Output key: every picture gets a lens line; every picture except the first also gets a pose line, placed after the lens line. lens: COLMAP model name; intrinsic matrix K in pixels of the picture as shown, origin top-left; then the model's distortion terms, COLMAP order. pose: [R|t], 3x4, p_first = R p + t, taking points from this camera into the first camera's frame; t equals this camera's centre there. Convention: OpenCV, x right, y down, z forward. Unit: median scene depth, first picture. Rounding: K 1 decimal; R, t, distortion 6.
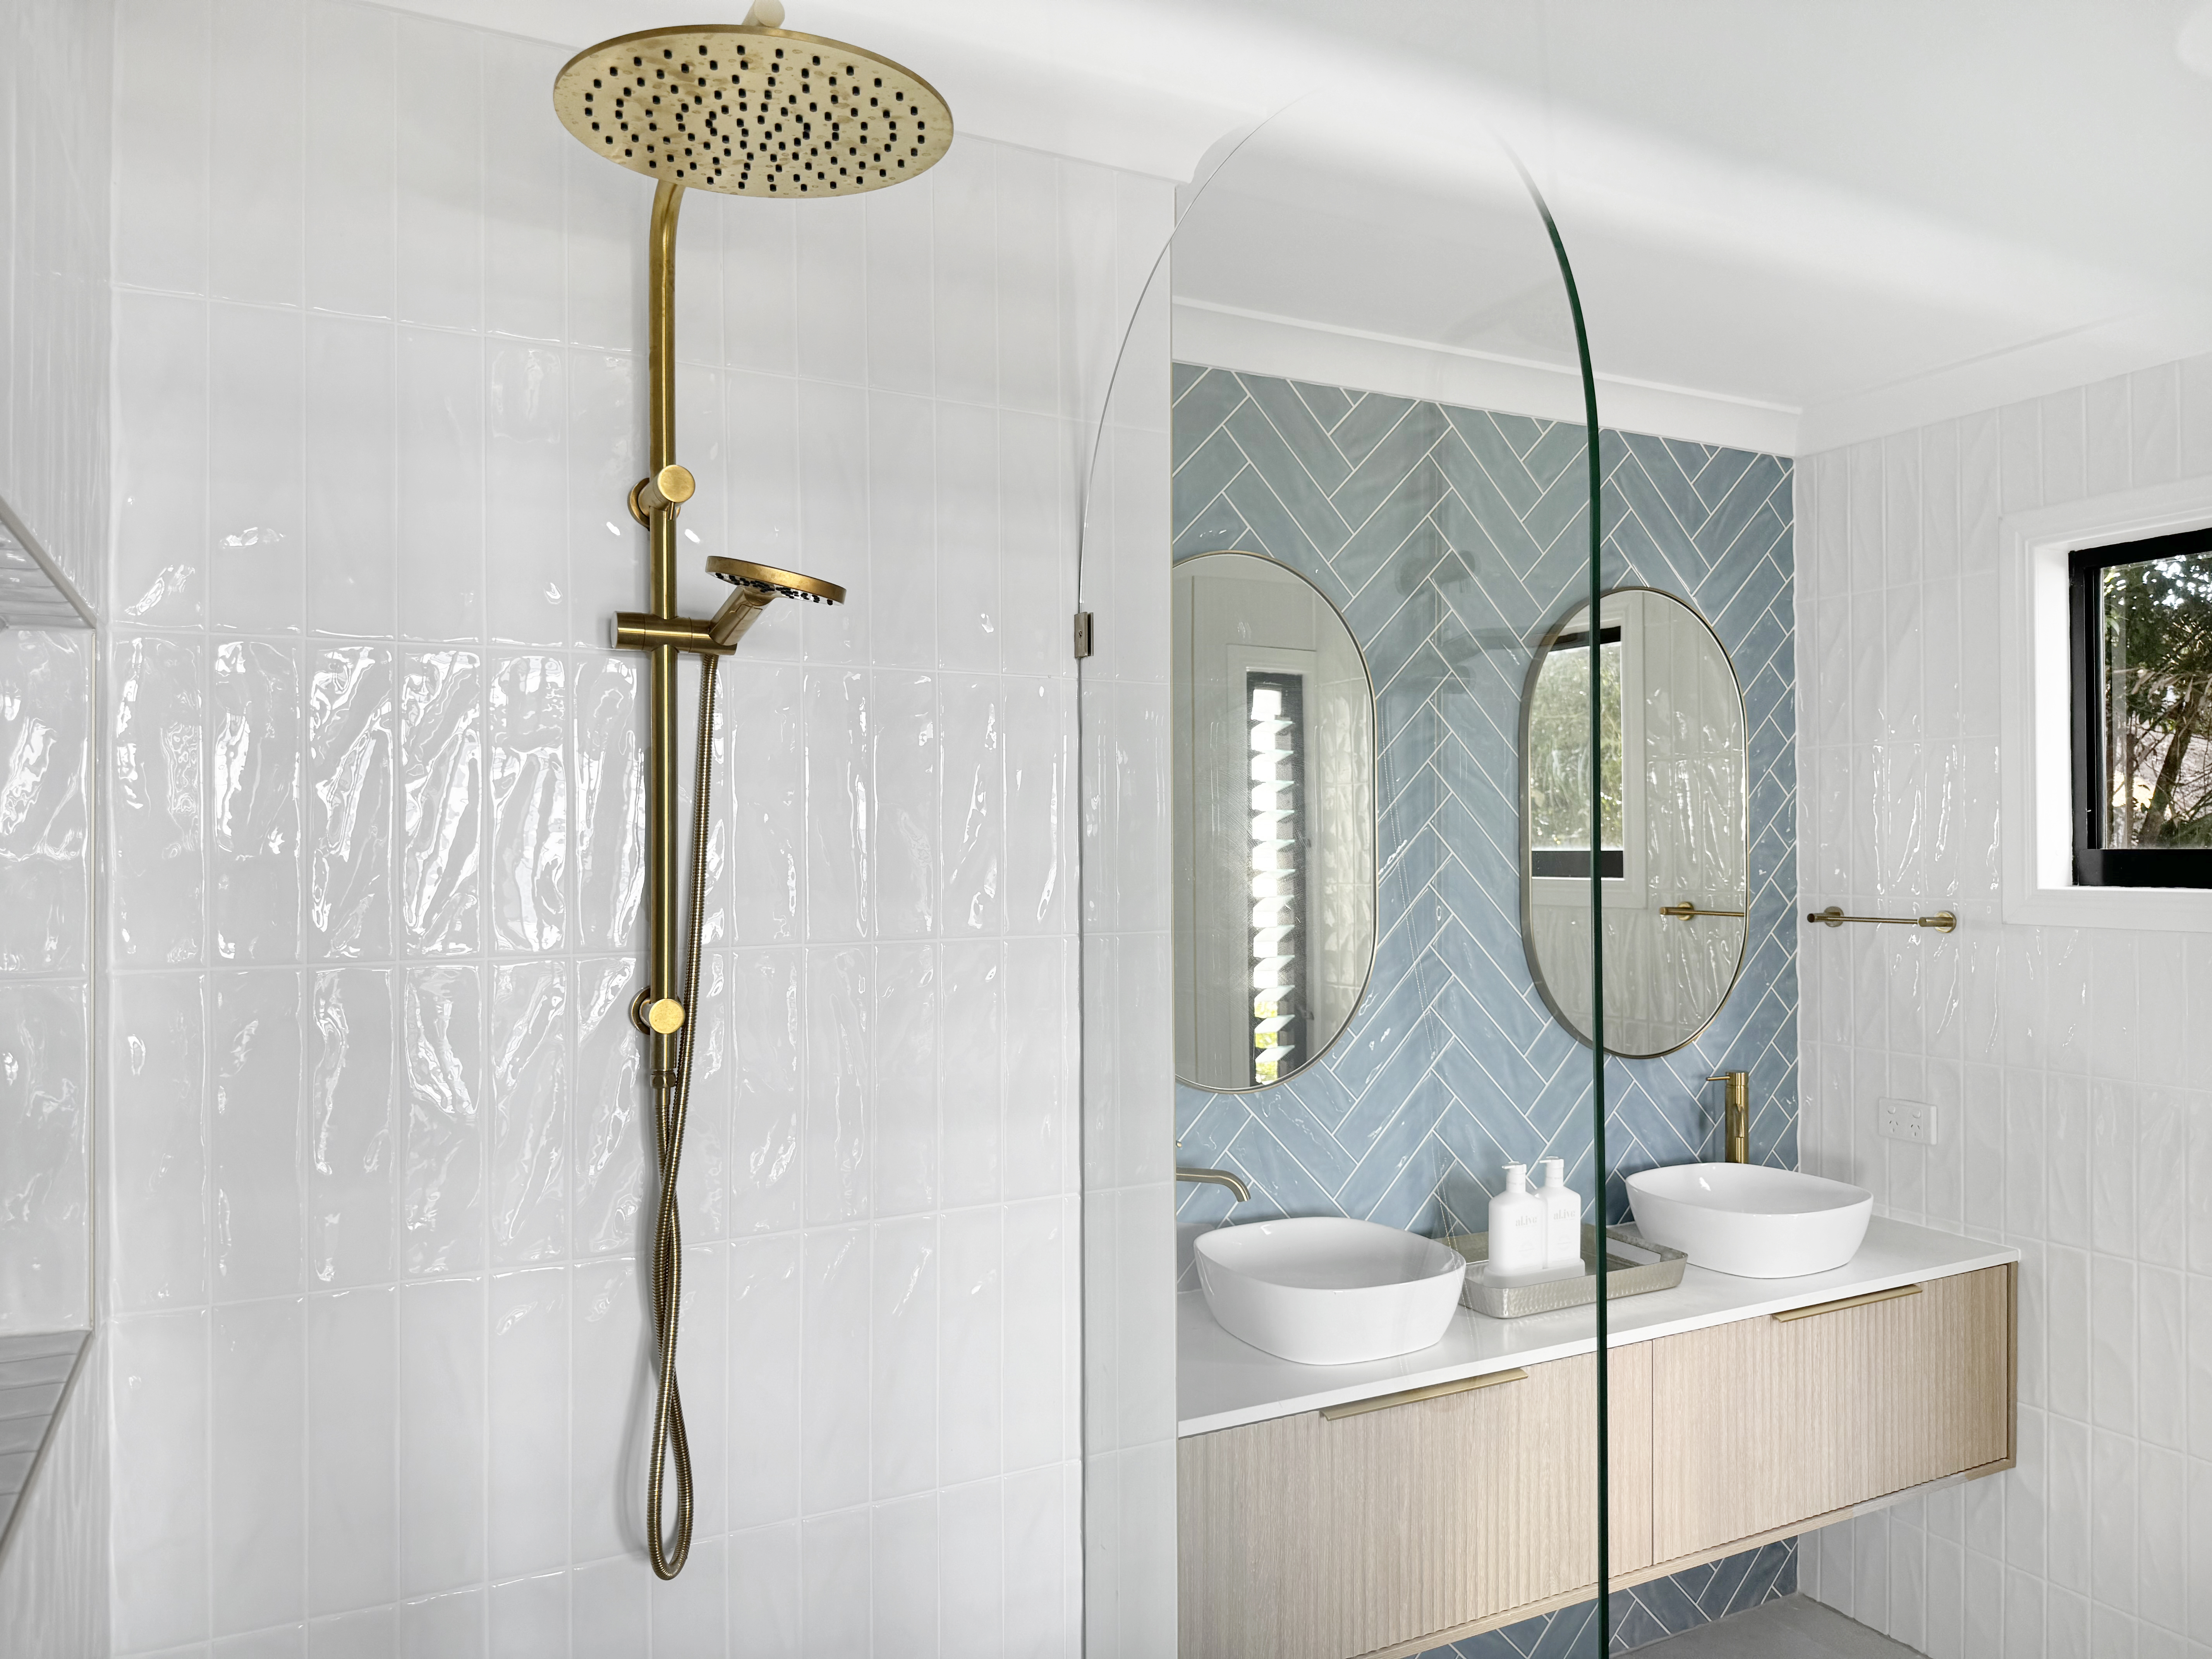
lens RADIAL K [[1548.5, 0, 1106.0], [0, 1548.5, 829.5], [0, 0, 1]] dist [0.002989, -0.092200]
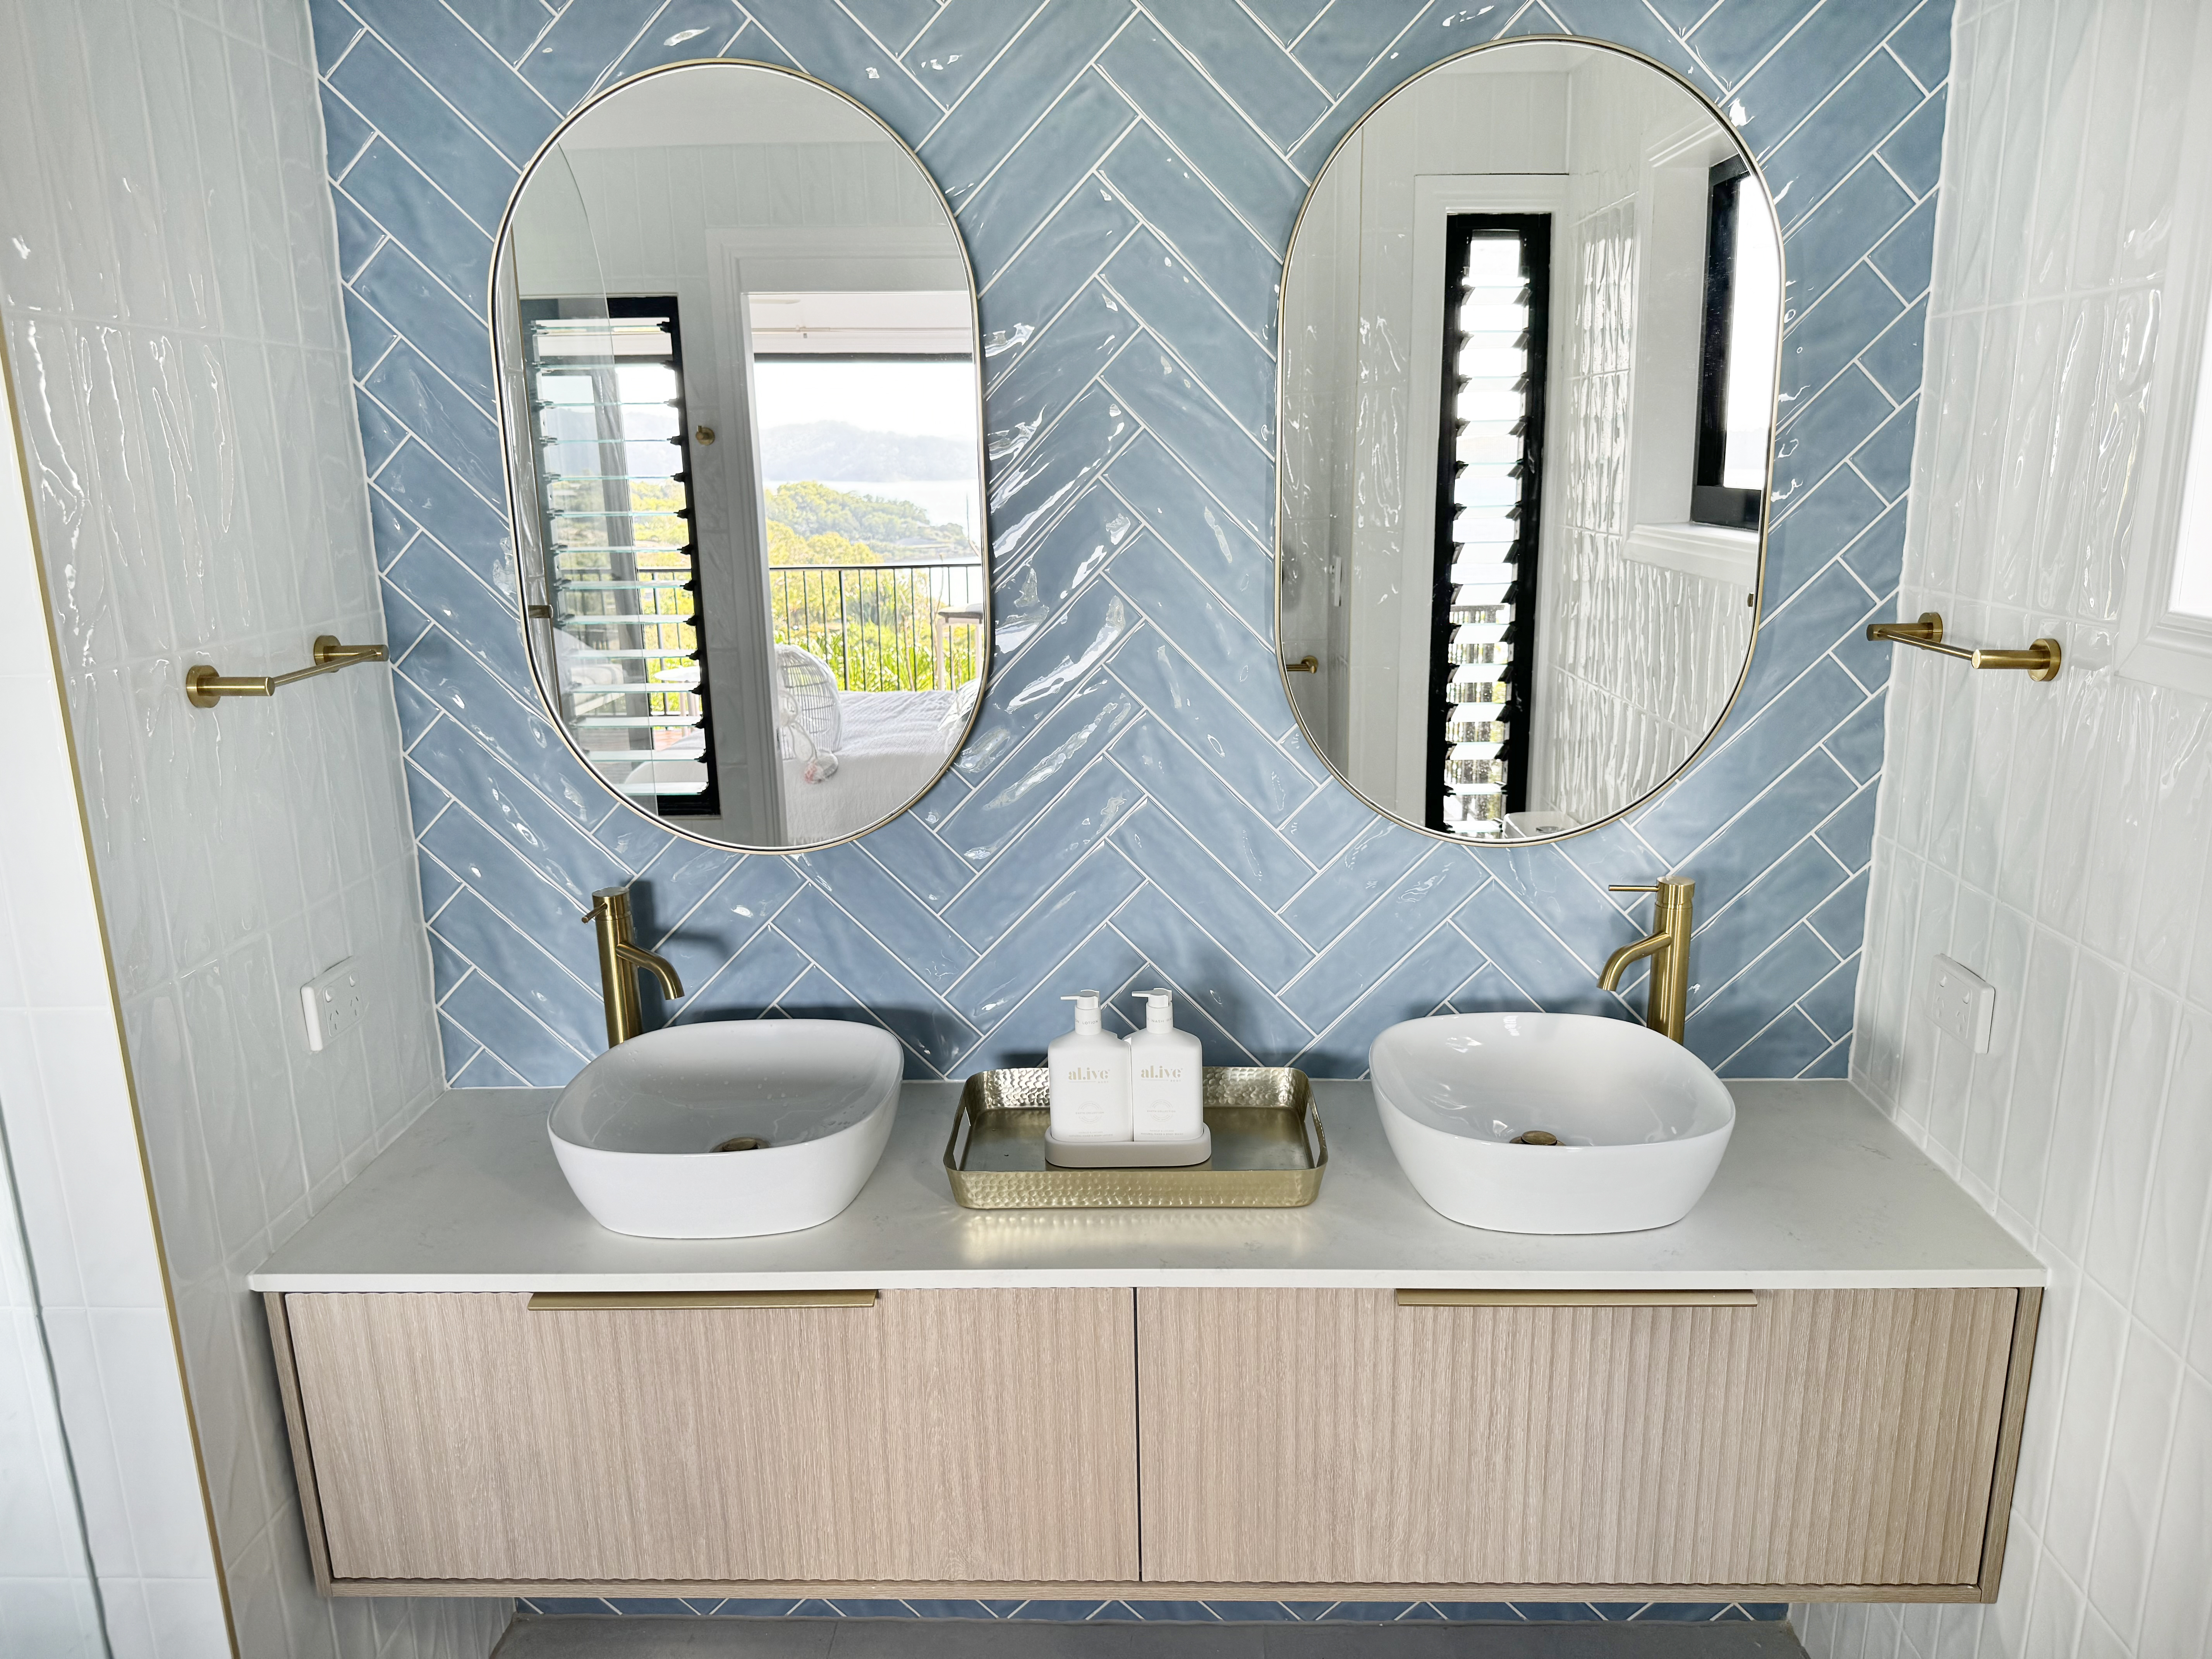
lens RADIAL K [[1576.1, 0, 1142.4], [0, 1576.1, 889.7], [0, 0, 1]] dist [0.077887, -0.194199]
pose [[0.878424, 0.115204, -0.463788, 0.557901], [0.023379, 0.958985, 0.282490, -0.025194], [0.477310, -0.258988, 0.839703, 0.398861]]
